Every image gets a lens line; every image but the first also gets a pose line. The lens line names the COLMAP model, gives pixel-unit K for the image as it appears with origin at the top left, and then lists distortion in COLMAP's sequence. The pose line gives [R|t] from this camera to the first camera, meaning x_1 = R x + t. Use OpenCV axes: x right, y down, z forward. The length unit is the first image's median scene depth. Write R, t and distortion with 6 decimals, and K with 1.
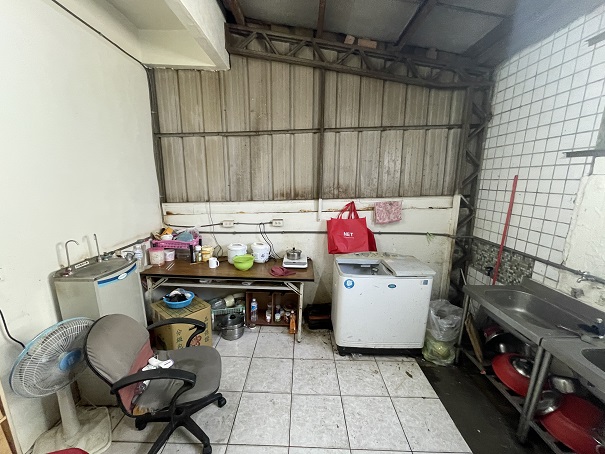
lens RADIAL K [[243.6, 0, 302.5], [0, 243.6, 227.0], [0, 0, 1]] dist [-0.000143, 0.000037]
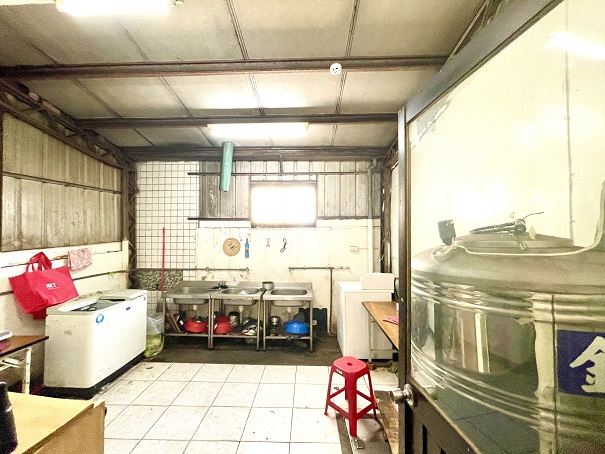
lens RADIAL K [[243.6, 0, 302.5], [0, 243.6, 227.0], [0, 0, 1]] dist [-0.000143, 0.000037]
pose [[0.009083, 0.018884, 0.999780, -0.789531], [0.198293, 0.979932, -0.020310, 0.020608], [-0.980101, 0.198434, 0.005156, -0.010055]]
